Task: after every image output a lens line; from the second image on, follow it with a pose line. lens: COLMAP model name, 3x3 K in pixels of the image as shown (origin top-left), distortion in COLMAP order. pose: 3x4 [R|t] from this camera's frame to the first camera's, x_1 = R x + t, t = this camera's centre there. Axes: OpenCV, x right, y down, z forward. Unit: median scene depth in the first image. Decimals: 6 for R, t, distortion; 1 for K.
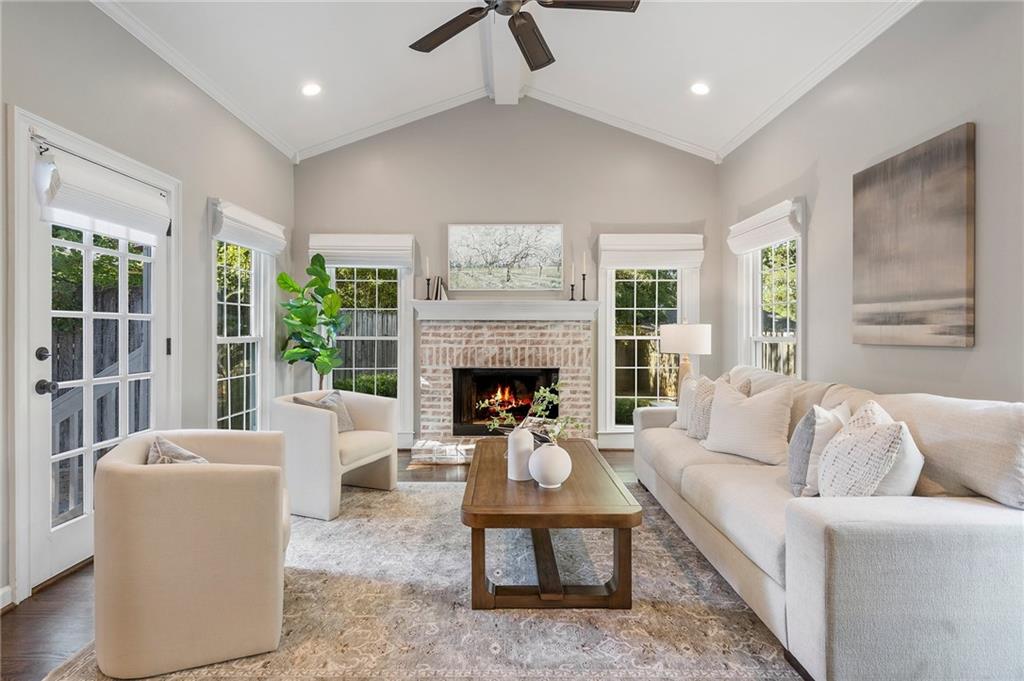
lens RADIAL K [[517.1, 0, 504.2], [0, 517.1, 330.4], [0, 0, 1]] dist [0.001015, 0.000565]
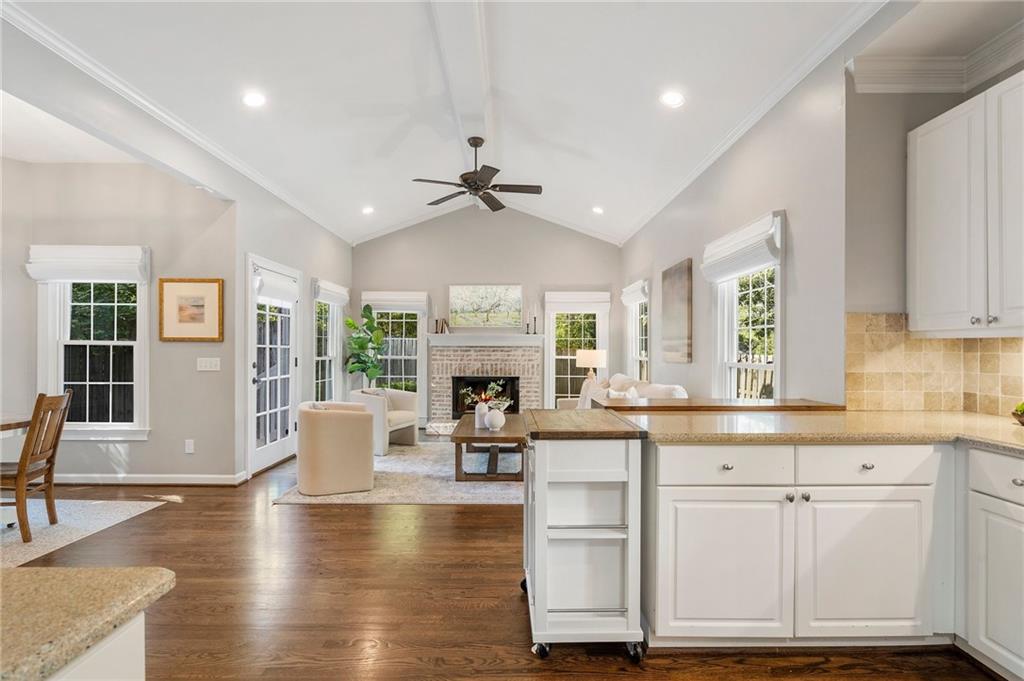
lens RADIAL K [[466.6, 0, 506.9], [0, 466.6, 346.6], [0, 0, 1]] dist [-0.002387, -0.000024]
pose [[0.999996, 0.001964, 0.002152, 0.065431], [-0.001952, 0.999983, -0.005495, -0.010844], [-0.002162, 0.005491, 0.999983, -0.430276]]
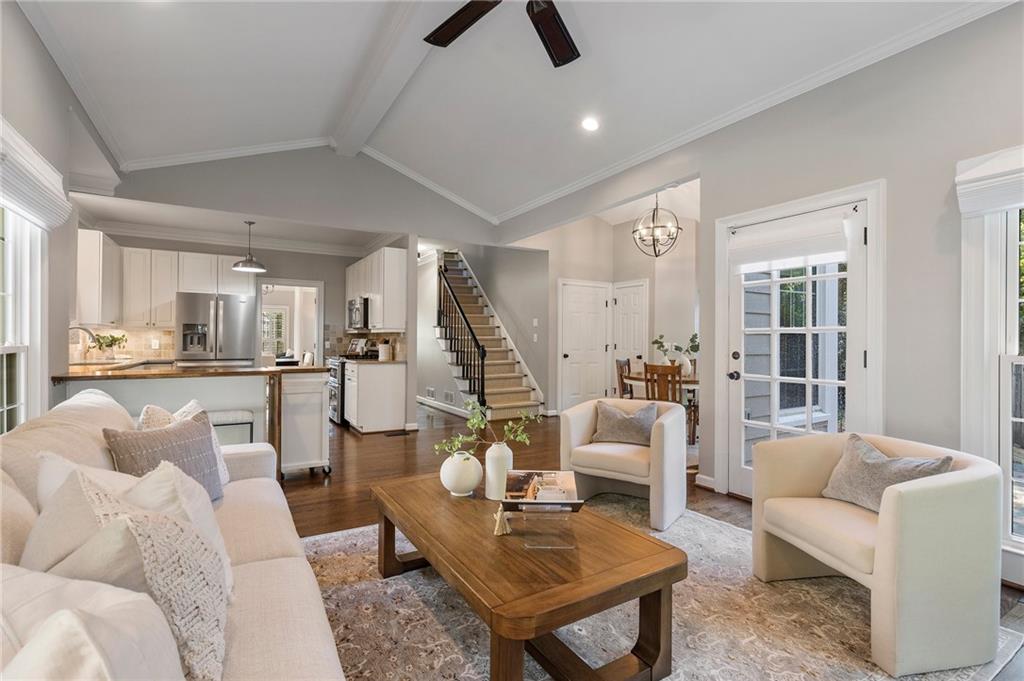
lens RADIAL K [[473.1, 0, 512.0], [0, 473.1, 340.5], [0, 0, 1]] dist [-0.004815, 0.000111]
pose [[-0.852698, -0.004833, -0.522381, 0.243681], [-0.006715, 0.999976, 0.001709, -0.000095], [0.522360, 0.004965, -0.852710, 0.904576]]
